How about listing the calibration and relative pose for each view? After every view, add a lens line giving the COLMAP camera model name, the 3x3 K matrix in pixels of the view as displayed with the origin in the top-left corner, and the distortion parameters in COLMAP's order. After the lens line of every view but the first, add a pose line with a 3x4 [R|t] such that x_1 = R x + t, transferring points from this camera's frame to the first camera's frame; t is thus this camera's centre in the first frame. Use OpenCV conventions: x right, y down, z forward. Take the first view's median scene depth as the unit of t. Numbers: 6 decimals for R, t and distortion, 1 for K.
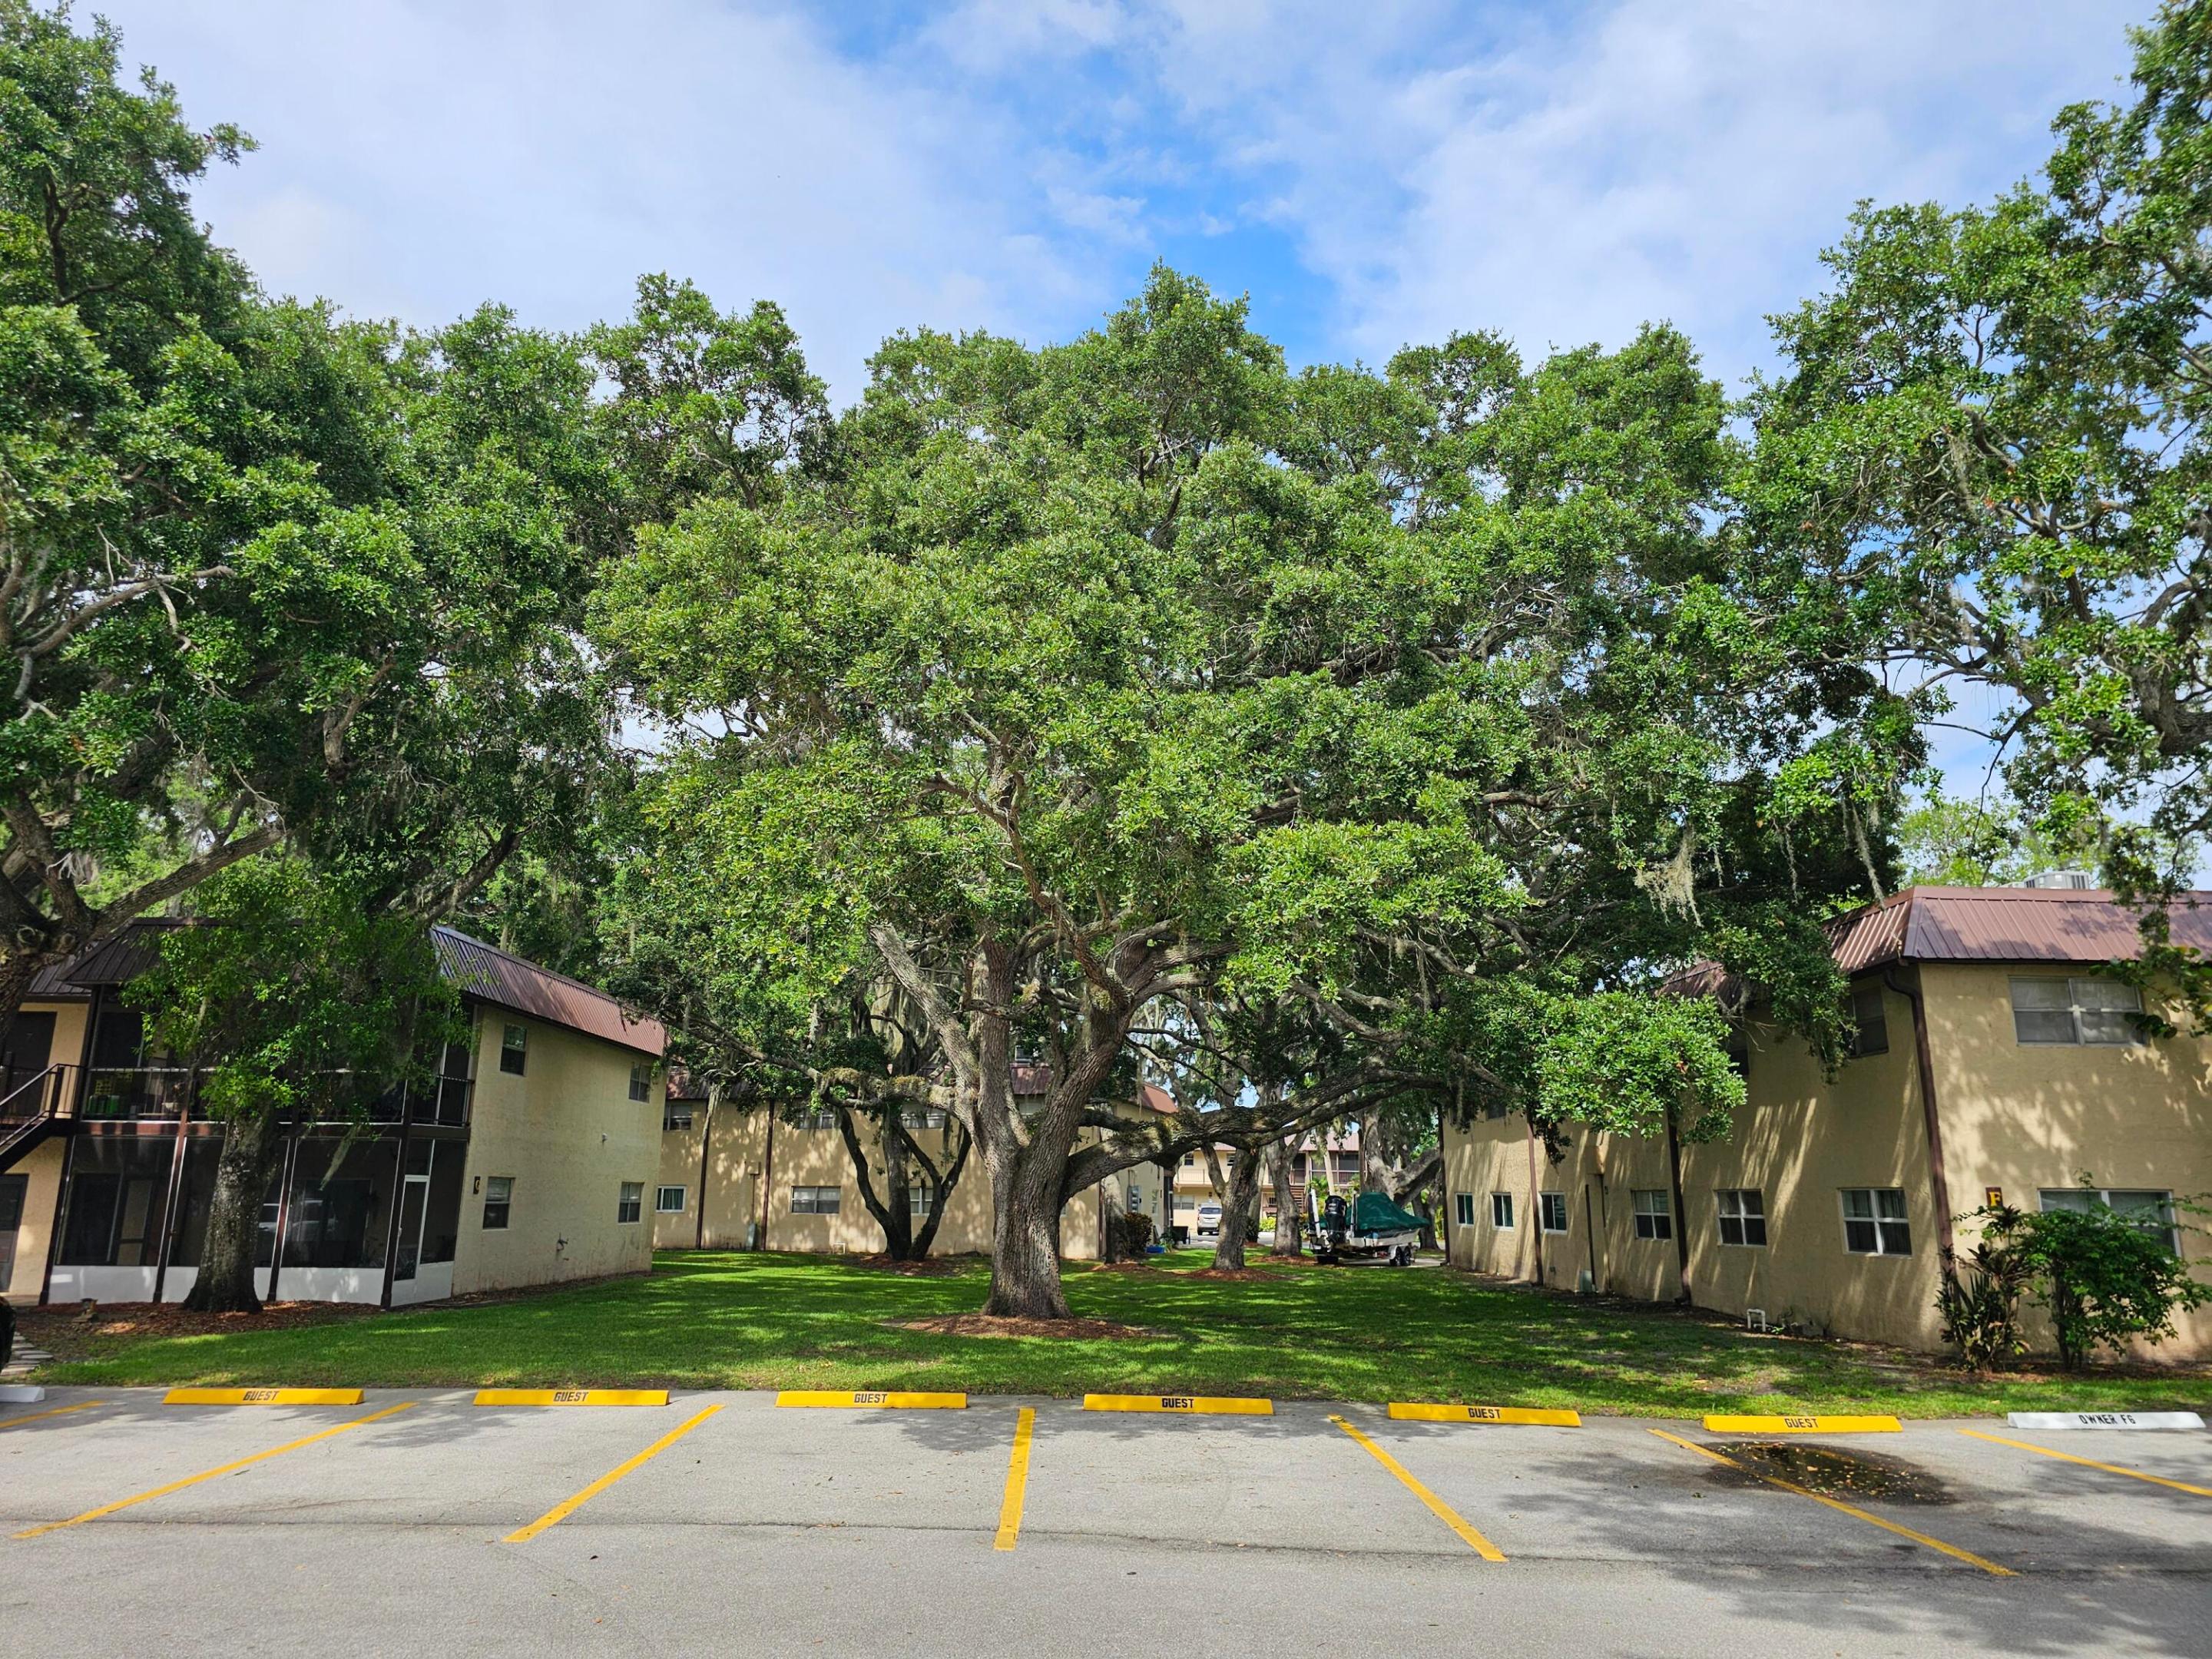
lens RADIAL K [[1539.9, 0, 1100.3], [0, 1539.9, 834.7], [0, 0, 1]] dist [0.049756, -0.059121]
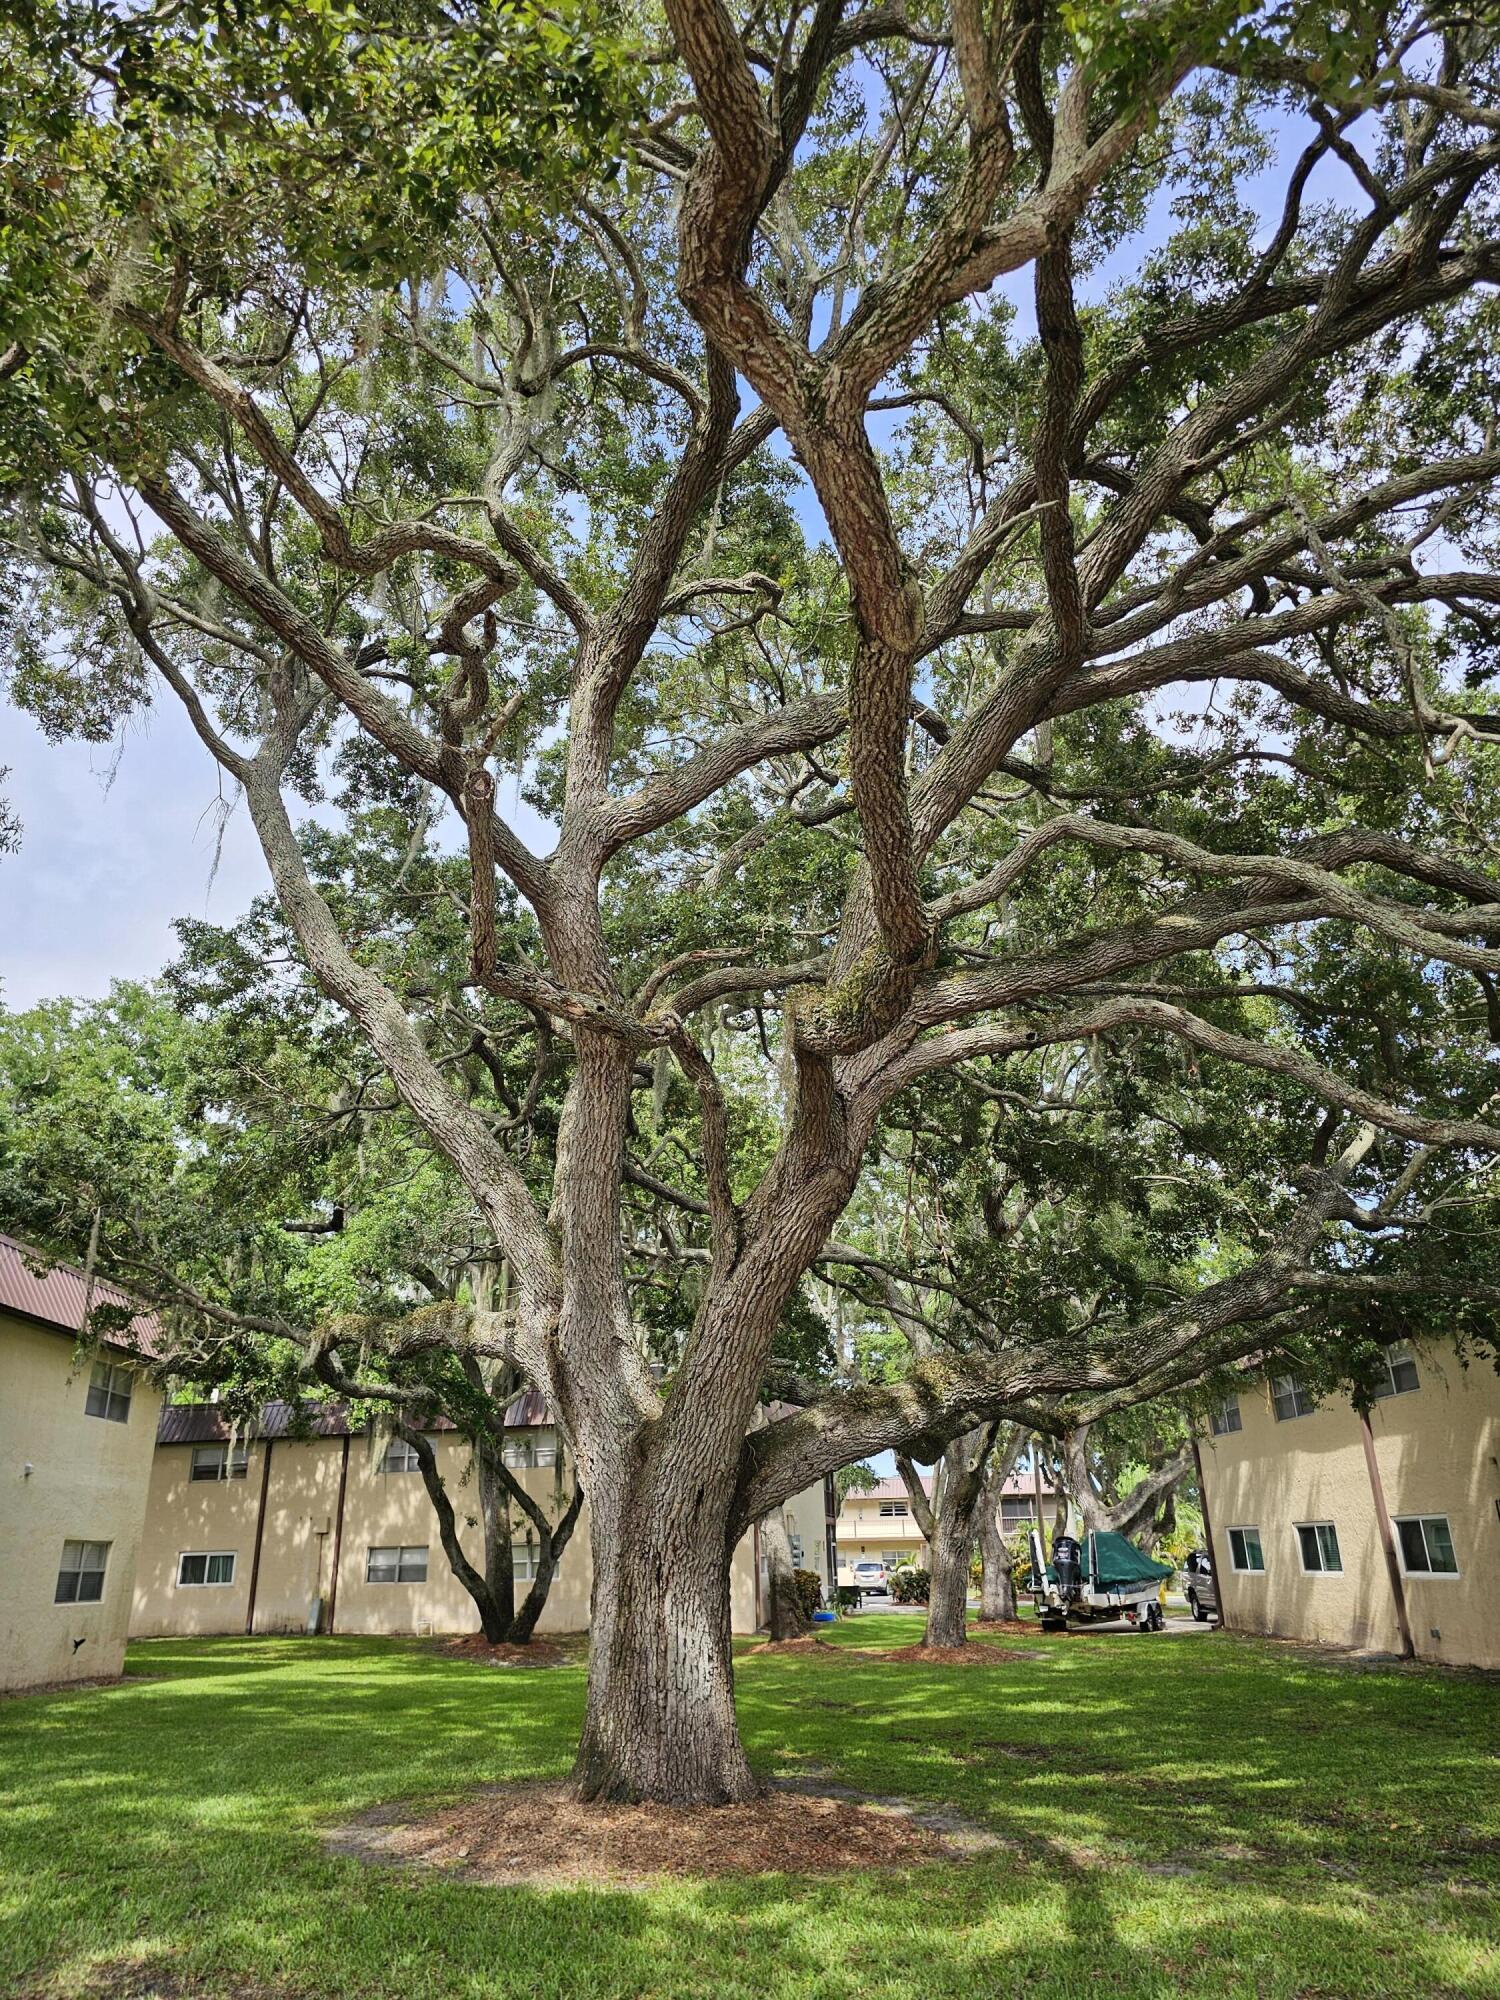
lens RADIAL K [[1392.3, 0, 750.0], [0, 1392.3, 1000.0], [0, 0, 1]] dist [0.049756, -0.059121]
pose [[0.999561, -0.022525, 0.019253, -0.012184], [0.025149, 0.988484, -0.149219, 0.070151], [-0.015670, 0.149638, 0.988617, 0.274986]]
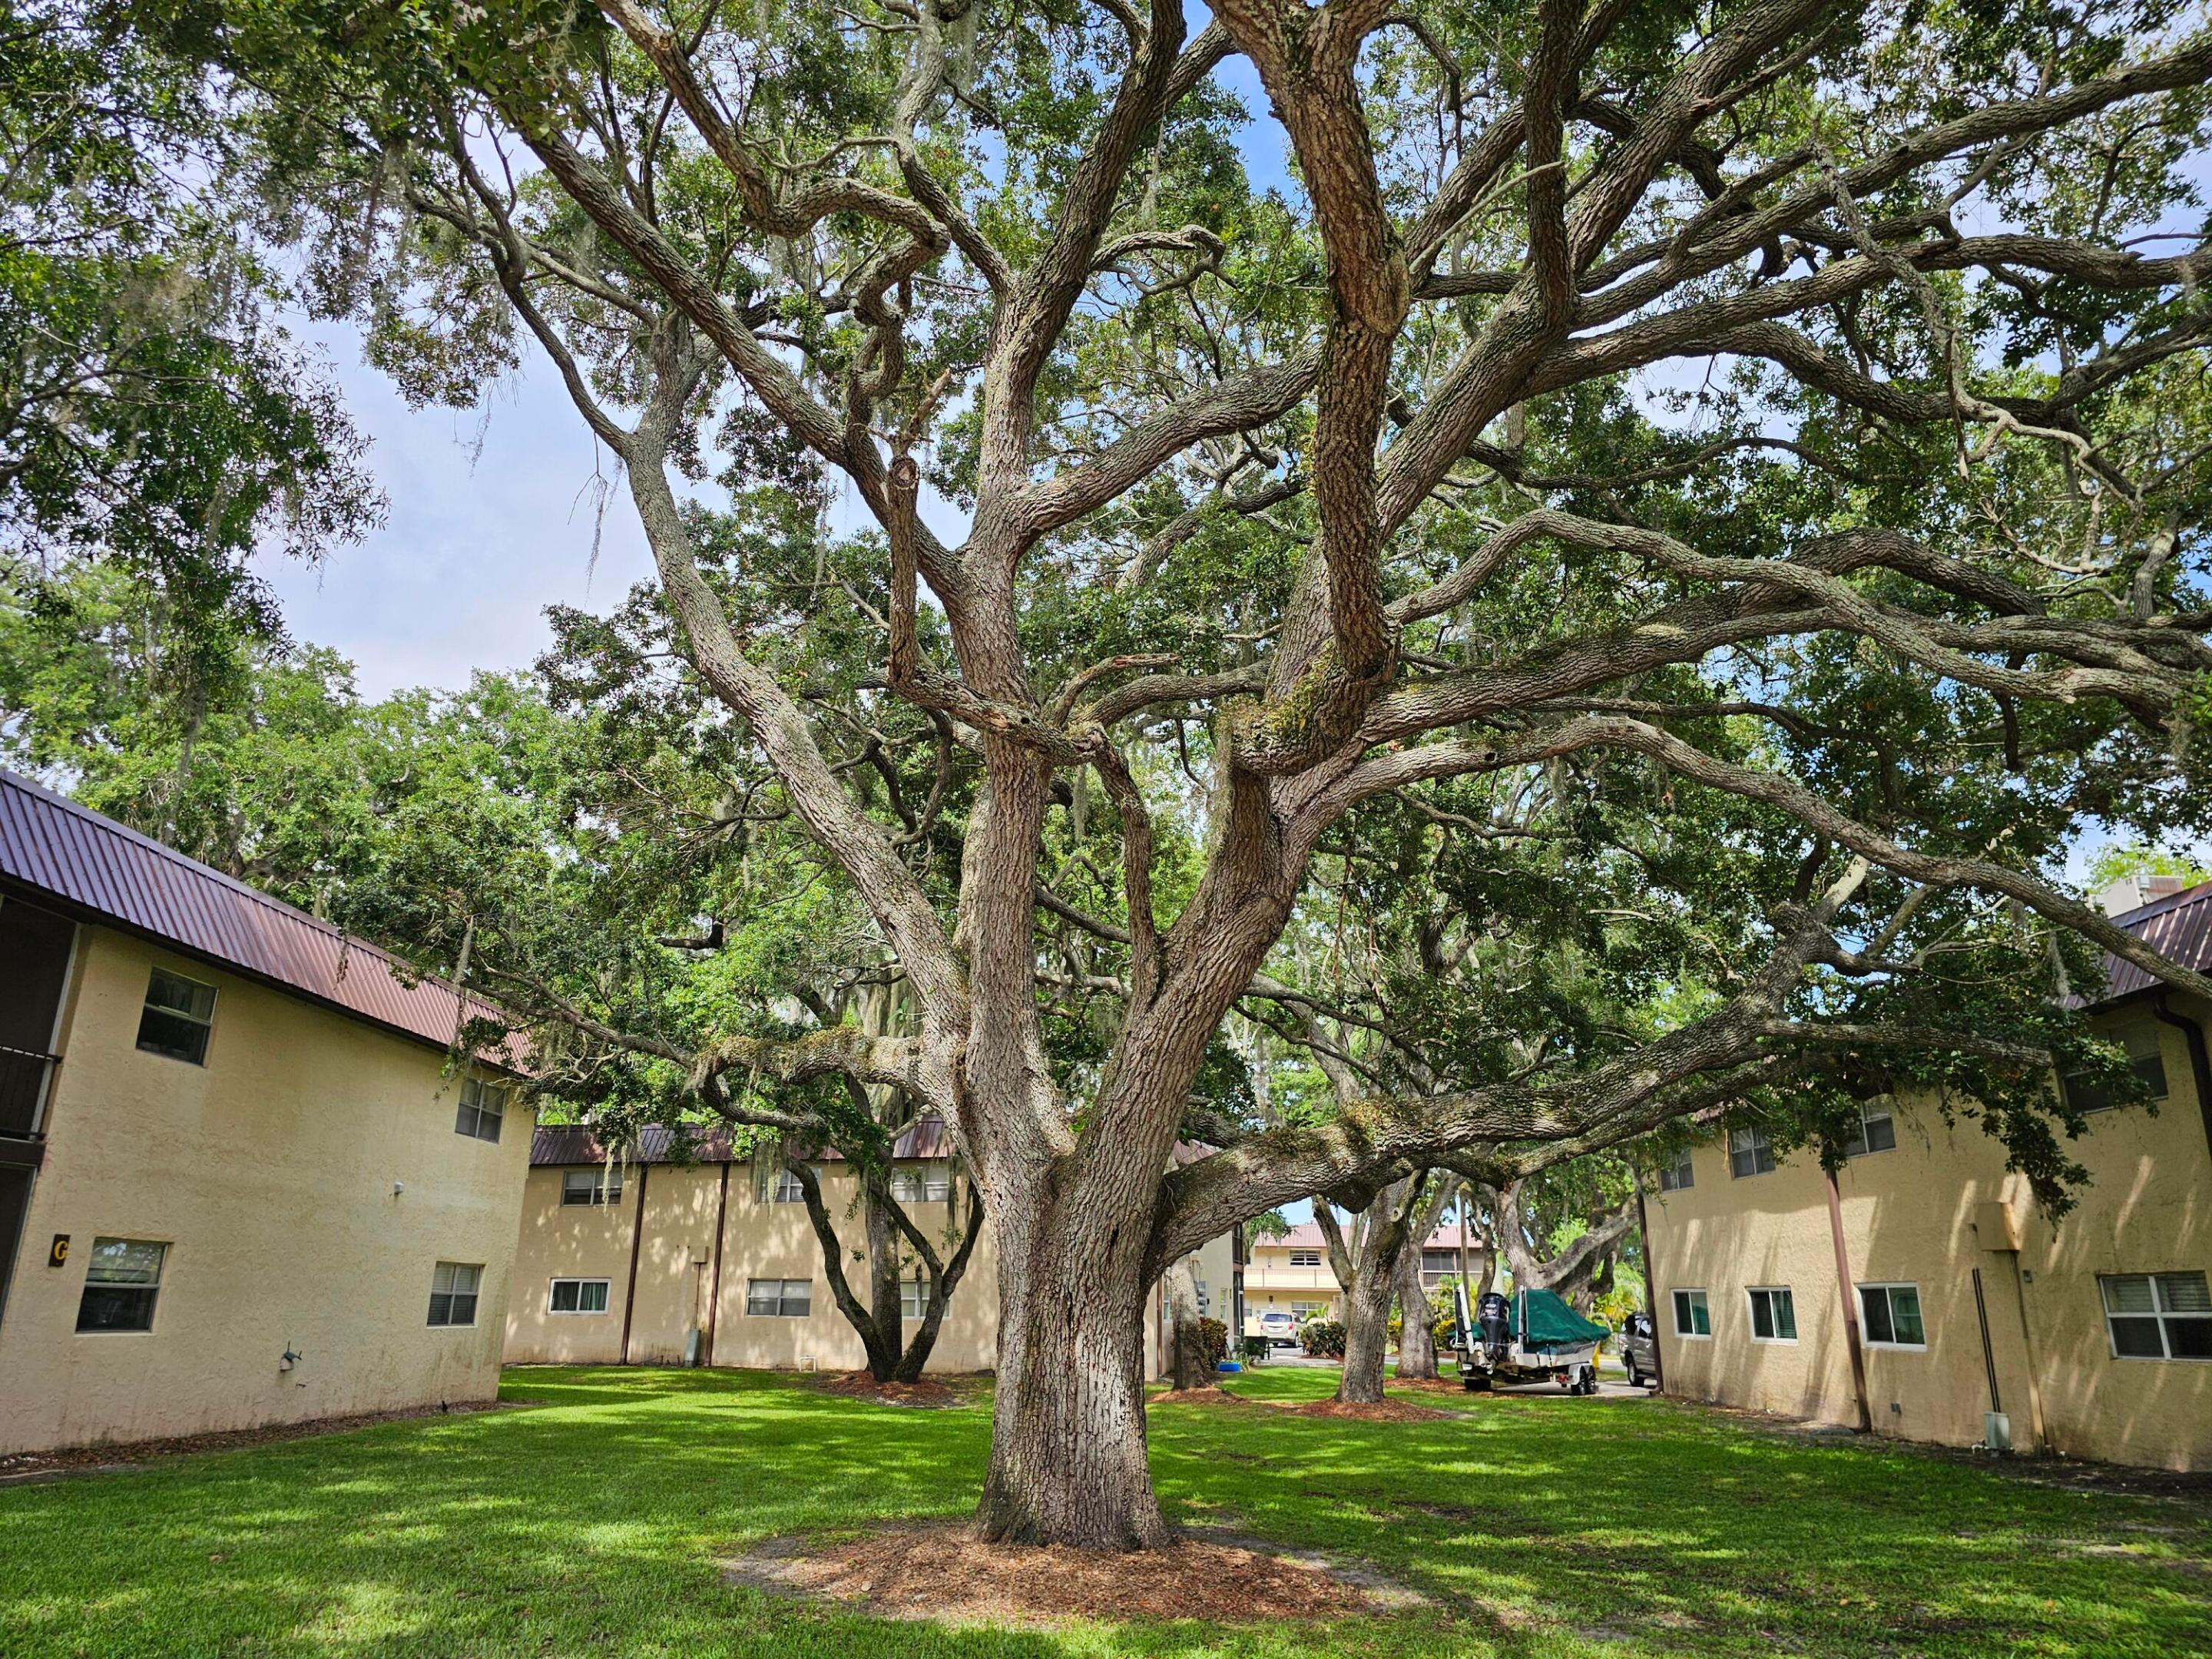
lens RADIAL K [[1539.9, 0, 1100.3], [0, 1539.9, 834.7], [0, 0, 1]] dist [0.049756, -0.059121]
pose [[0.999804, -0.002293, -0.019649, -0.014927], [0.000999, 0.997846, -0.065589, 0.069810], [0.019757, 0.065556, 0.997653, 0.272040]]
